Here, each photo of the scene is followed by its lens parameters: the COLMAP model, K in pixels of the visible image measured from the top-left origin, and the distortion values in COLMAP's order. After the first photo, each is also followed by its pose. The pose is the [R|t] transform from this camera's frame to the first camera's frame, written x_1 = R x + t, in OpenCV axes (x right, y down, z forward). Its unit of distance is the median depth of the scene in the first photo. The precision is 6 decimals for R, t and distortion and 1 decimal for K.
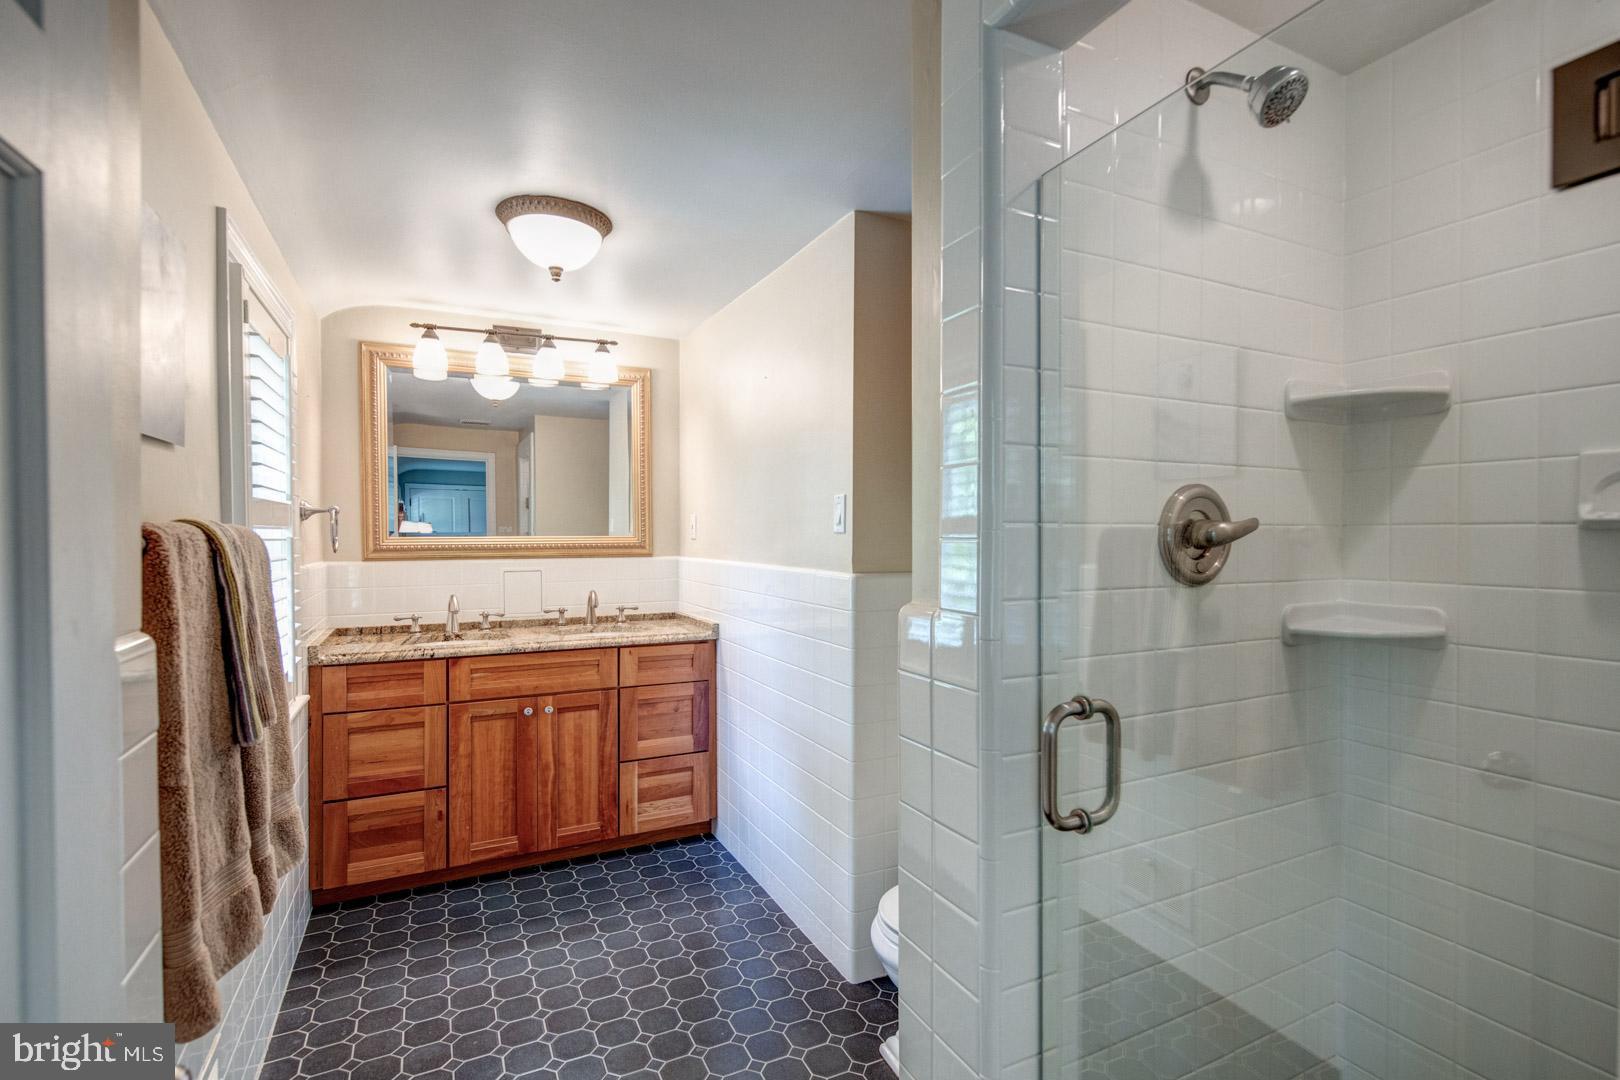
lens RADIAL K [[748.7, 0, 806.7], [0, 748.7, 546.6], [0, 0, 1]] dist [0.011945, -0.005774]
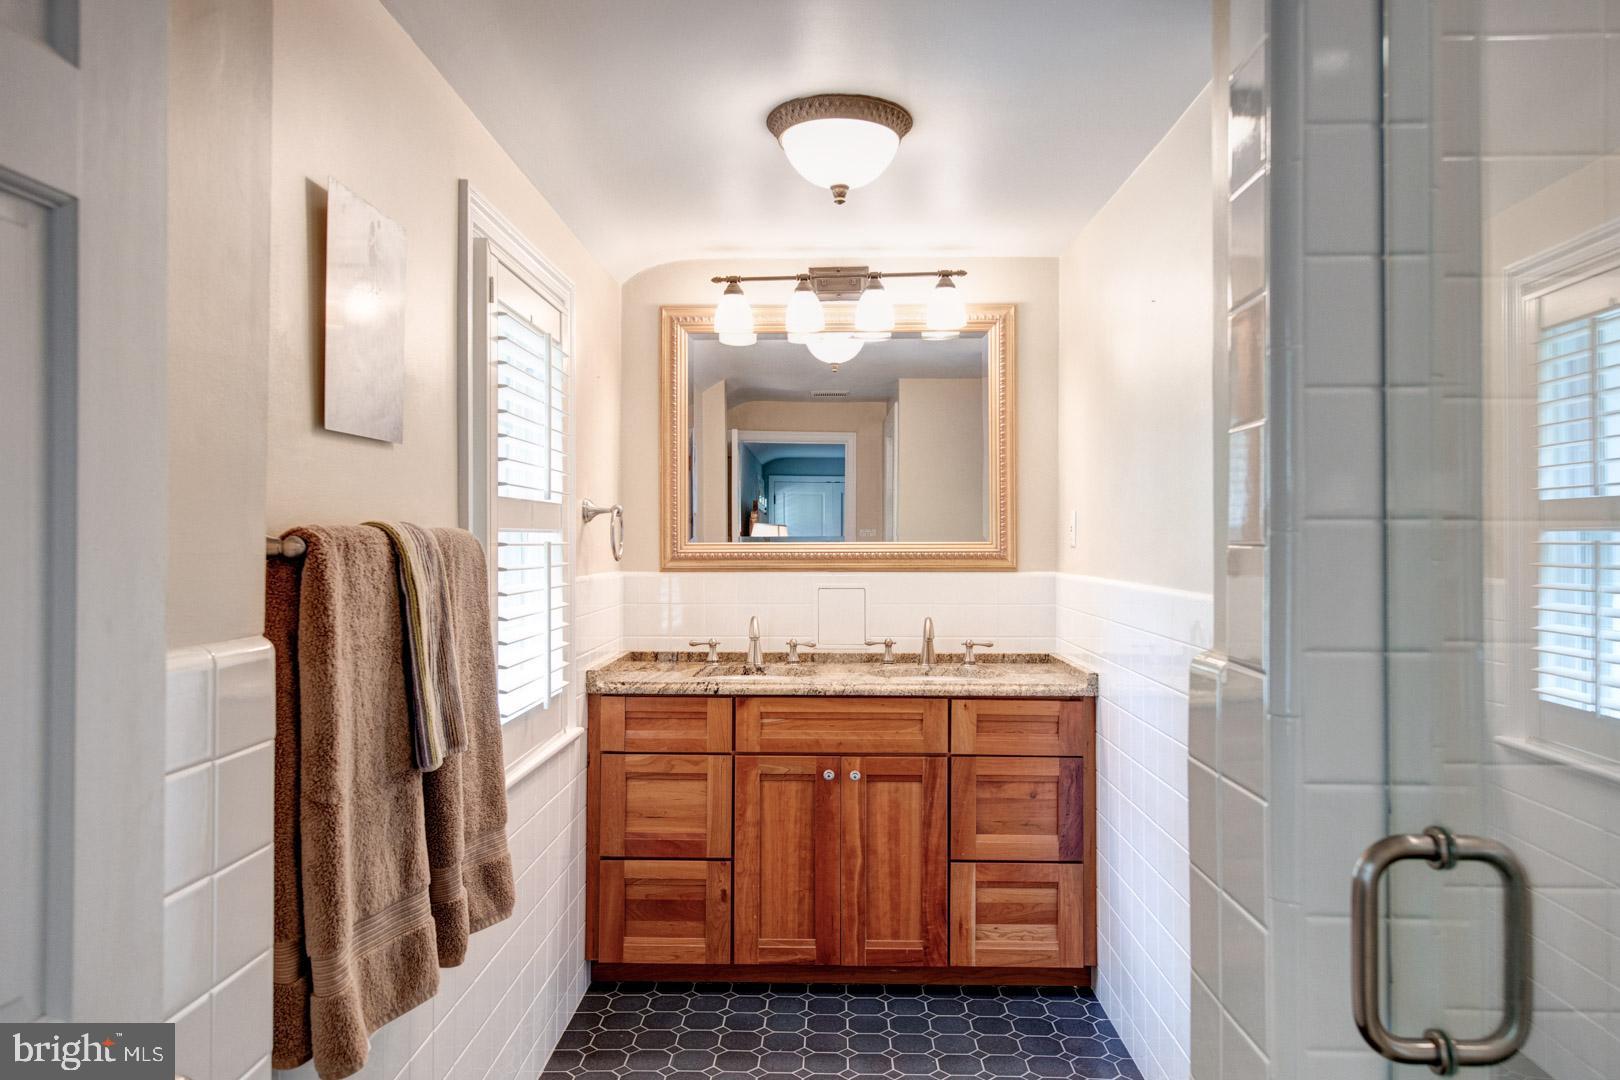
lens RADIAL K [[1086.5, 0, 812.1], [0, 1086.5, 533.6], [0, 0, 1]] dist [0.014720, -0.000610]
pose [[0.888337, -0.000461, -0.459191, 0.118447], [-0.009981, 0.999744, -0.020312, 0.000338], [0.459083, 0.022627, 0.888105, 0.019230]]
